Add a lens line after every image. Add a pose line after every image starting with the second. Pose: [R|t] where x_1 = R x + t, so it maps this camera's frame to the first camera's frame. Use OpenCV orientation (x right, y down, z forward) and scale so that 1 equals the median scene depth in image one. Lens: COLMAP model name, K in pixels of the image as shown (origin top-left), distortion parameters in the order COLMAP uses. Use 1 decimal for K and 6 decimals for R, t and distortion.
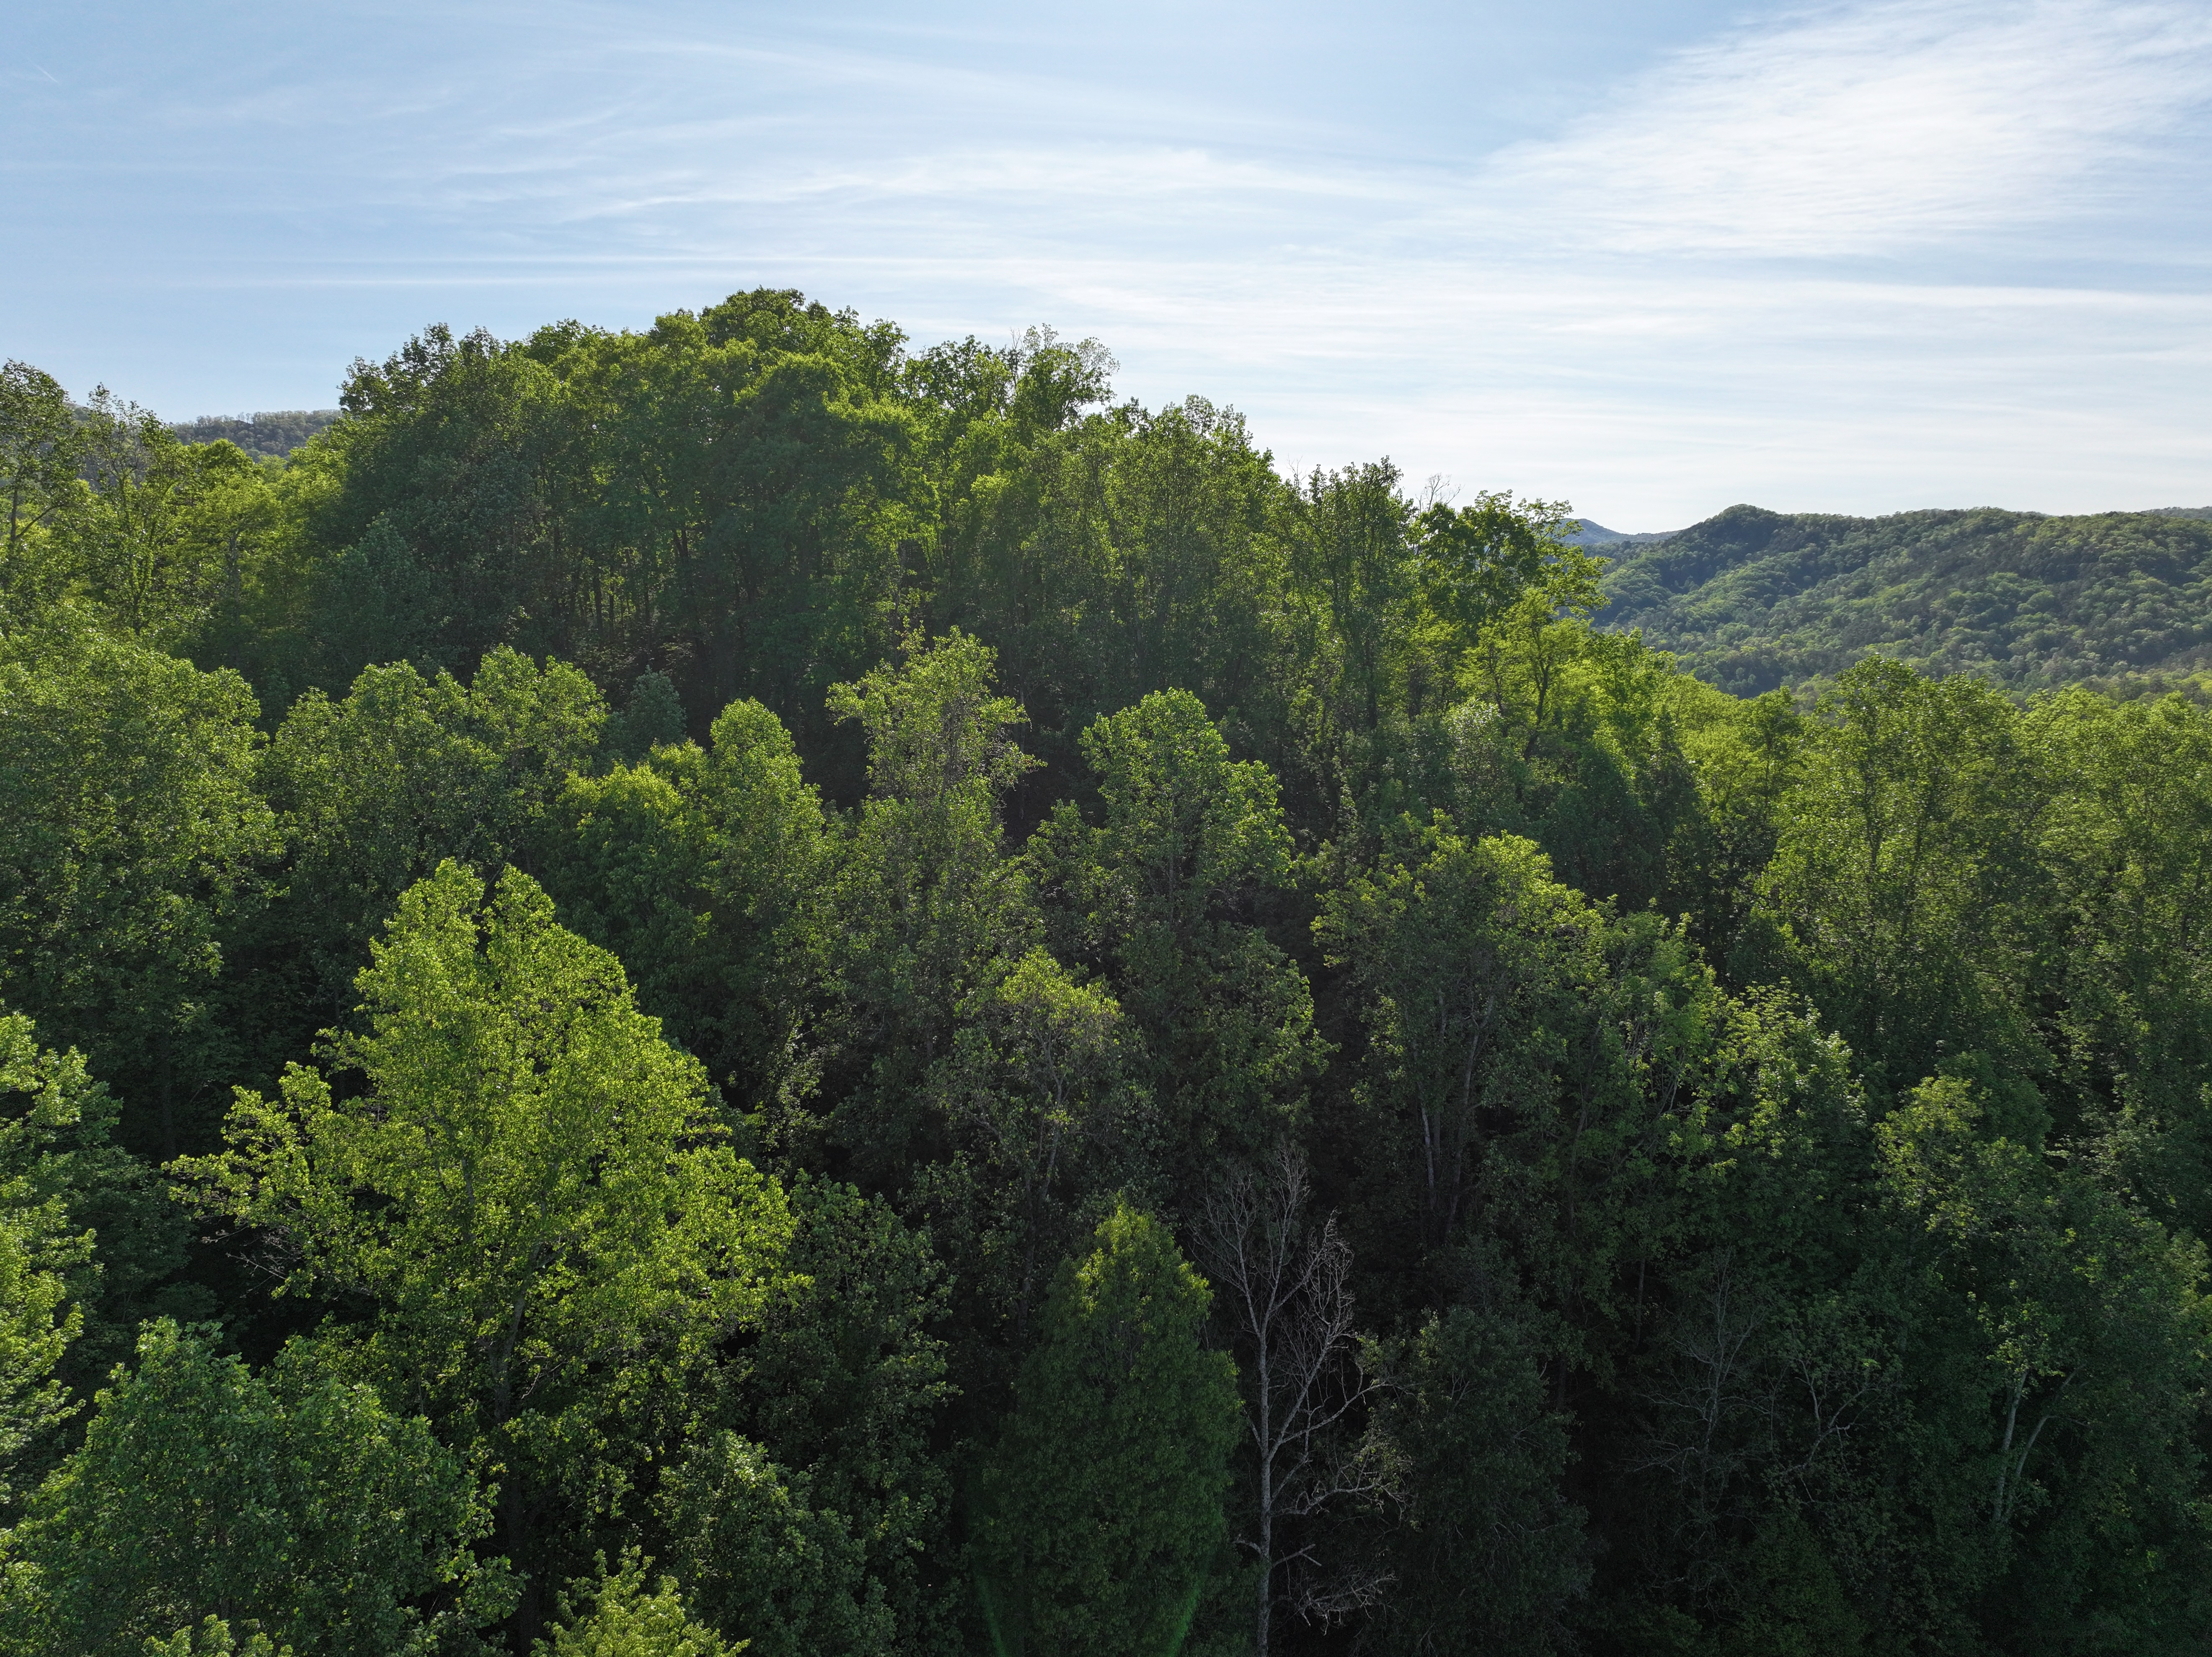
lens RADIAL K [[1573.1, 0, 1106.0], [0, 1573.1, 828.5], [0, 0, 1]] dist [0.028752, 0.008014]
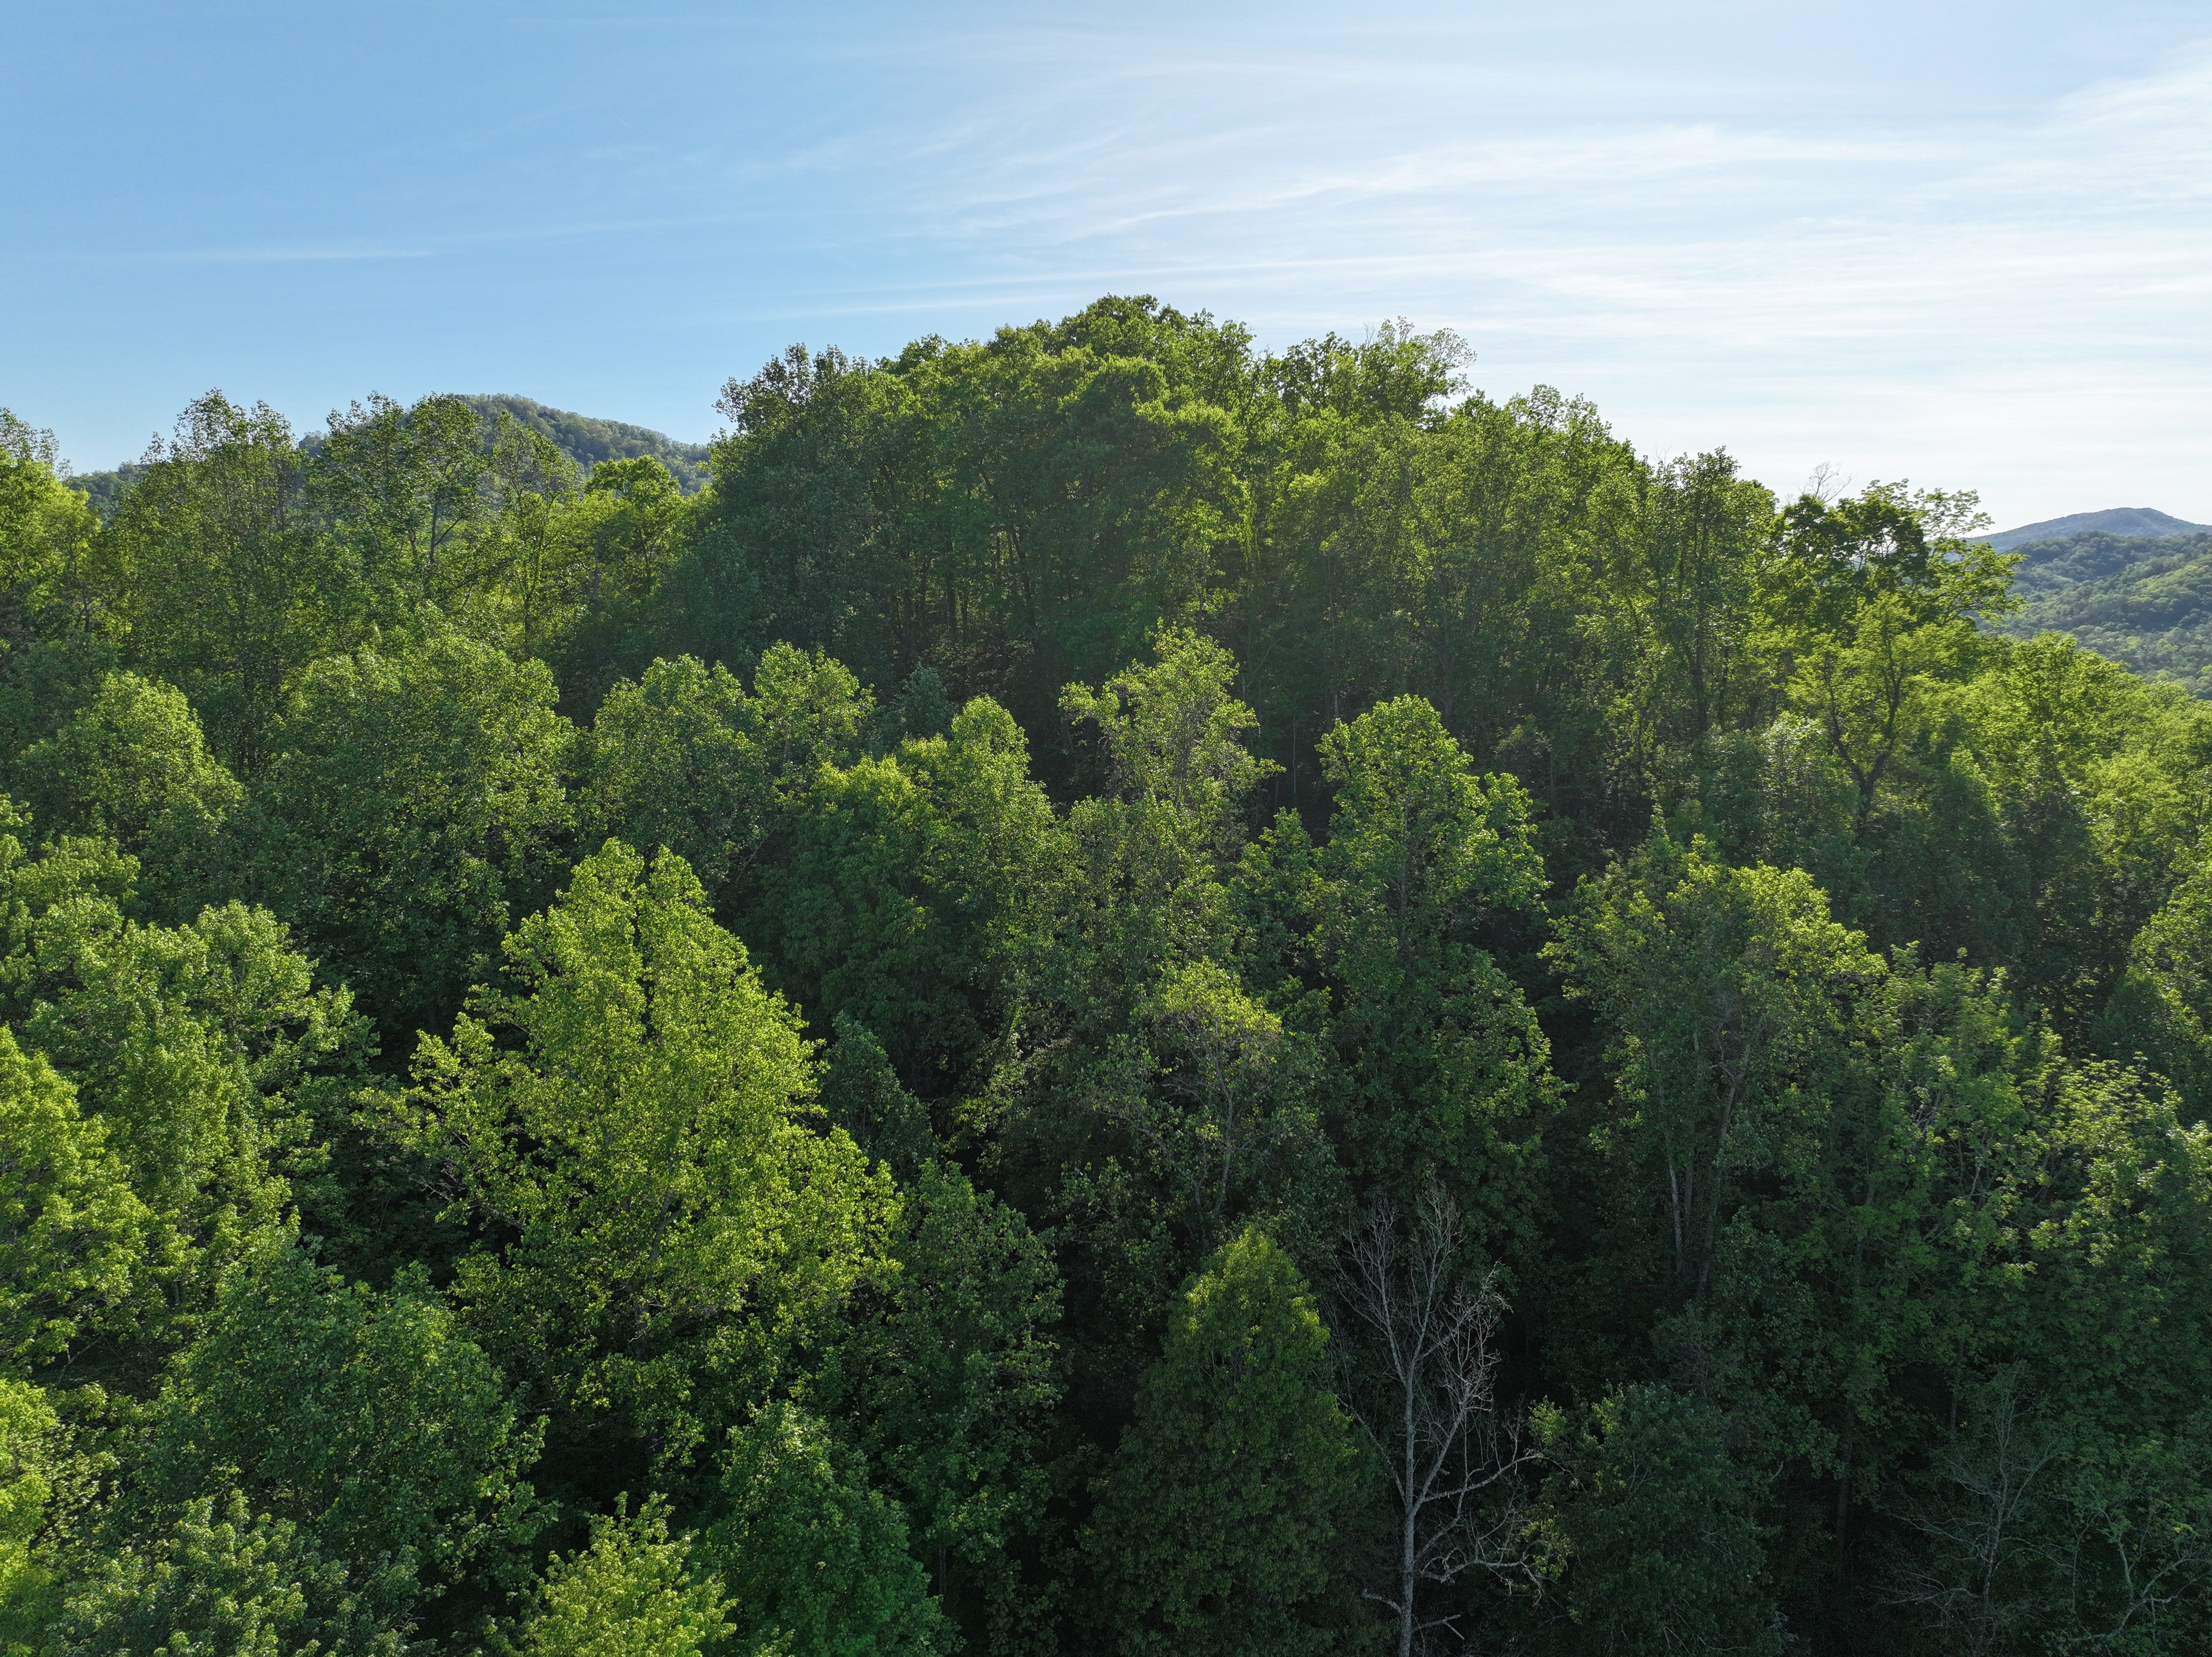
lens RADIAL K [[1570.1, 0, 1106.0], [0, 1570.1, 828.5], [0, 0, 1]] dist [0.018507, 0.023463]
pose [[0.959703, 0.045586, -0.277295, 0.132989], [-0.045413, 0.998943, 0.007049, -0.006456], [0.277324, 0.005828, 0.960759, 0.035241]]
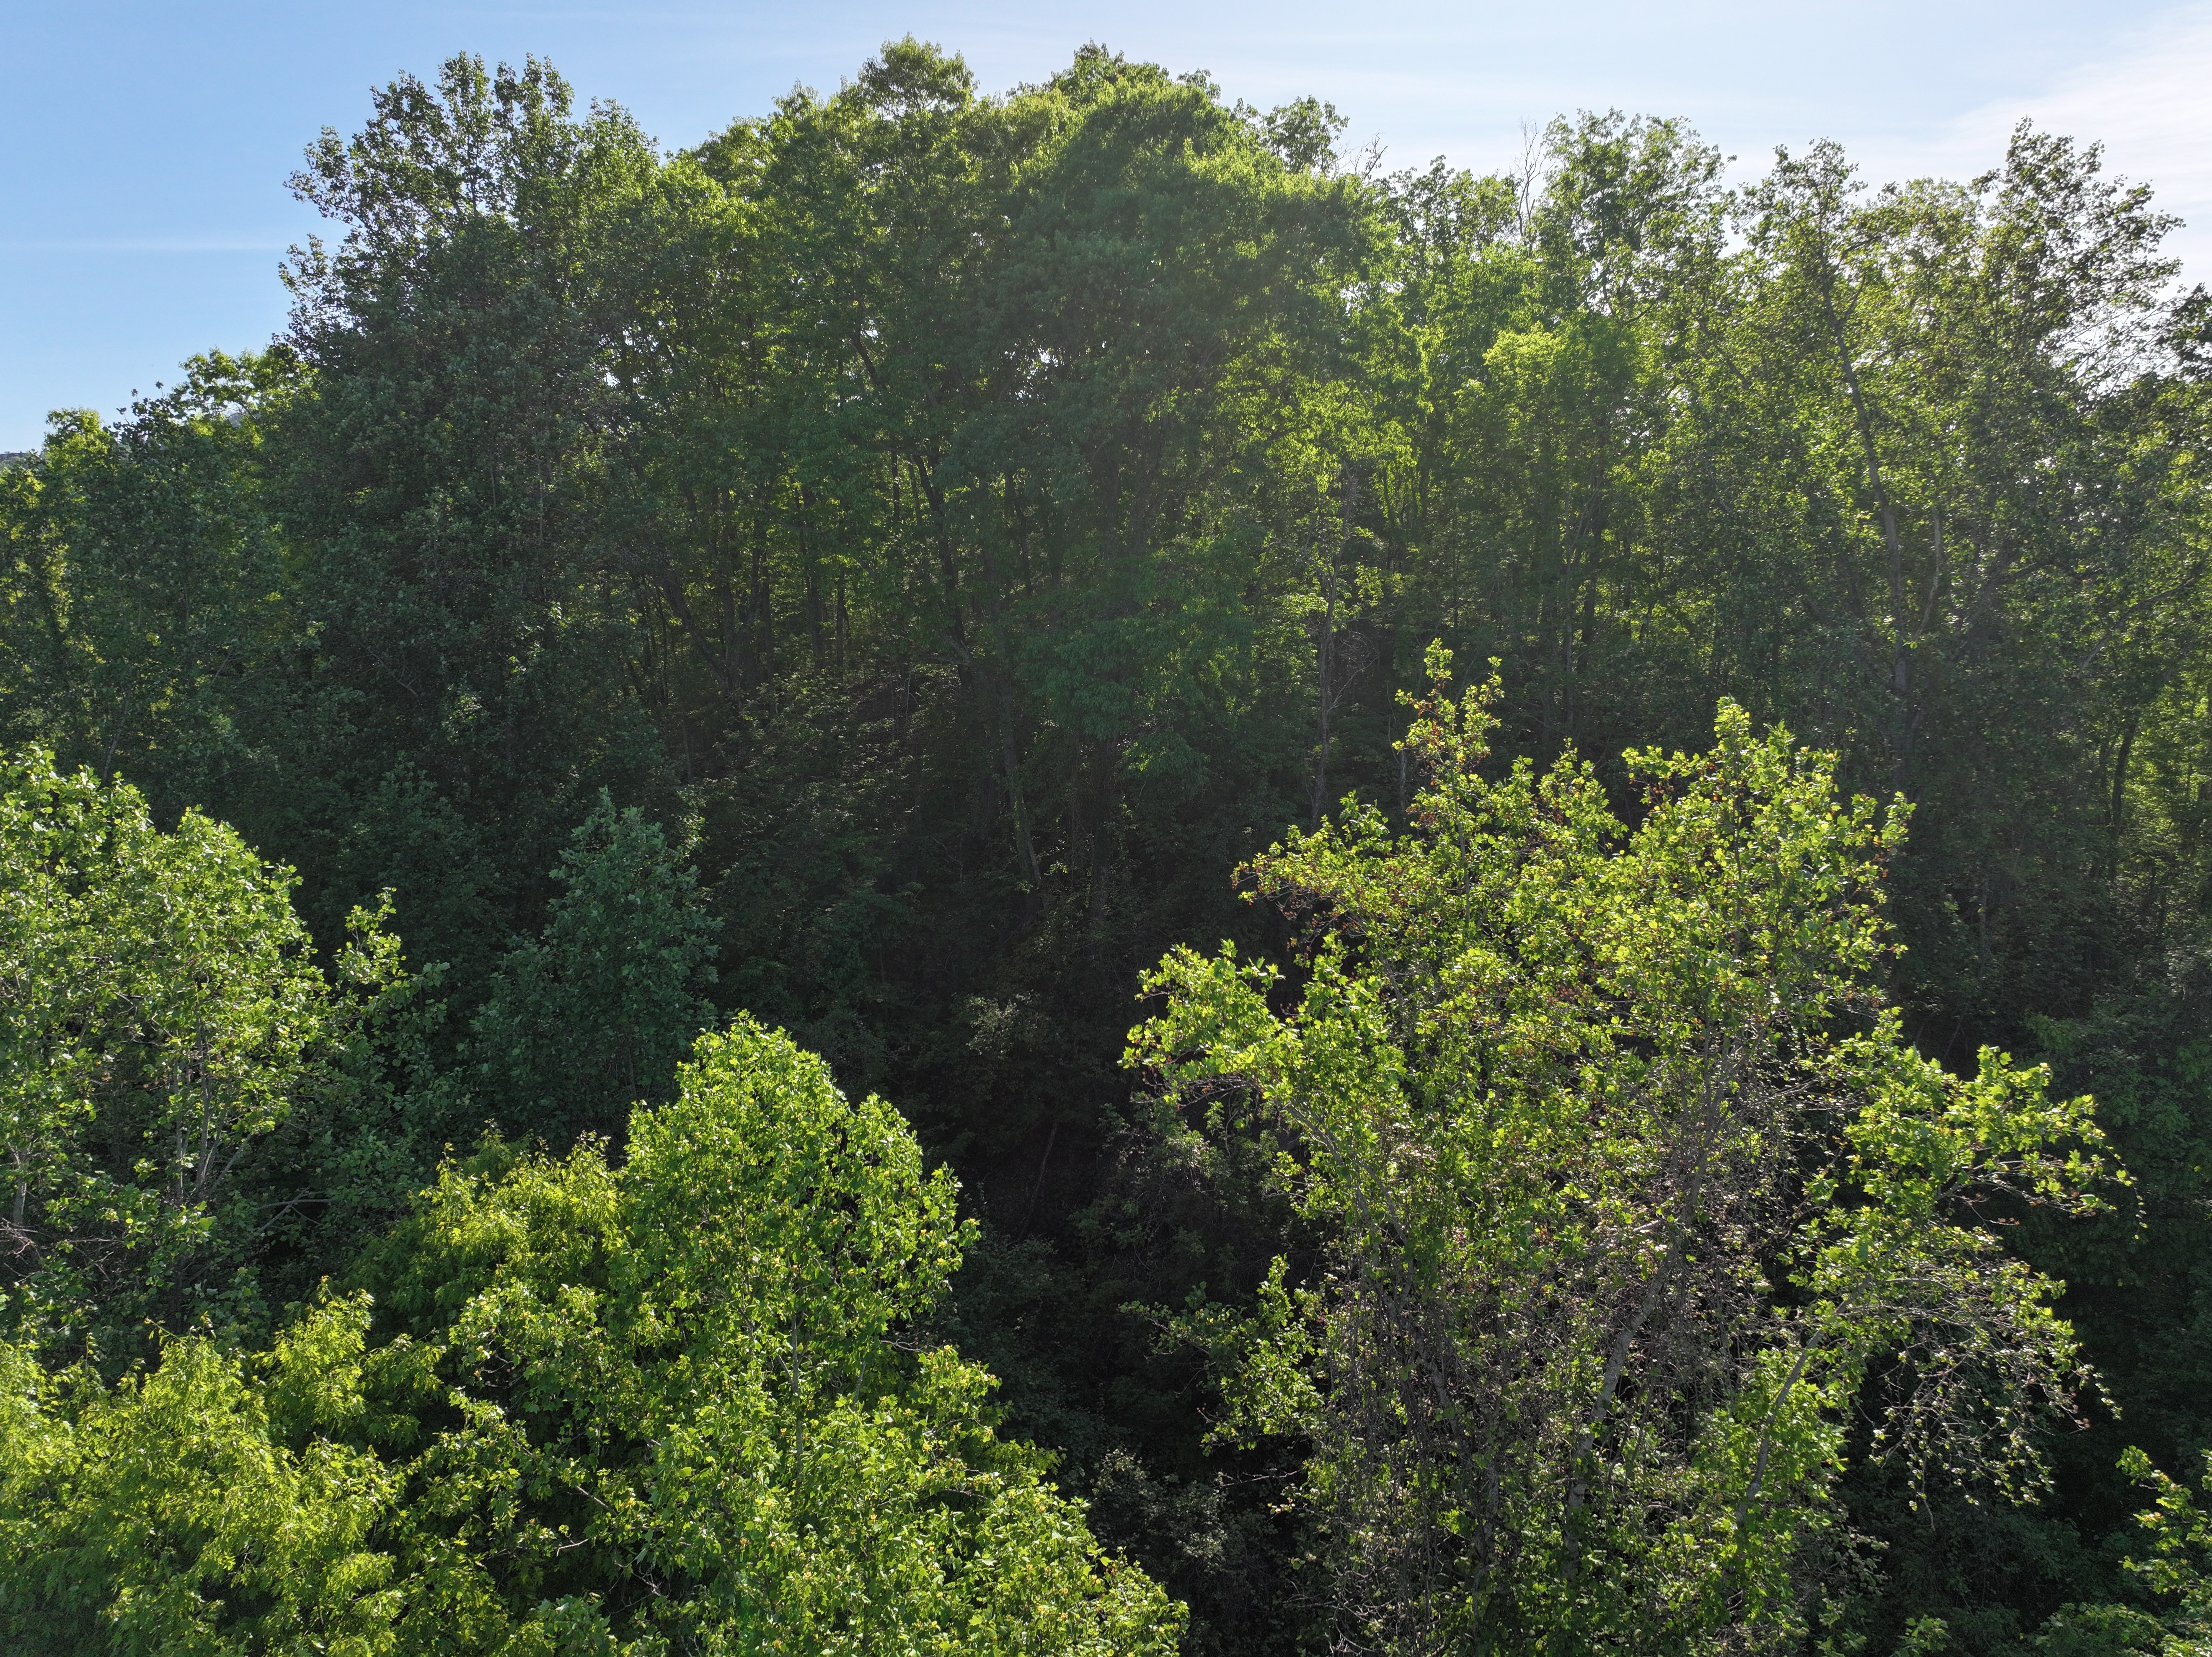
lens RADIAL K [[1568.6, 0, 1115.0], [0, 1568.6, 827.1], [0, 0, 1]] dist [0.024908, 0.012030]
pose [[0.974707, 0.034826, -0.220758, -0.129275], [-0.034501, 0.999390, 0.005326, -0.108635], [0.220809, 0.002425, 0.975314, 0.767194]]
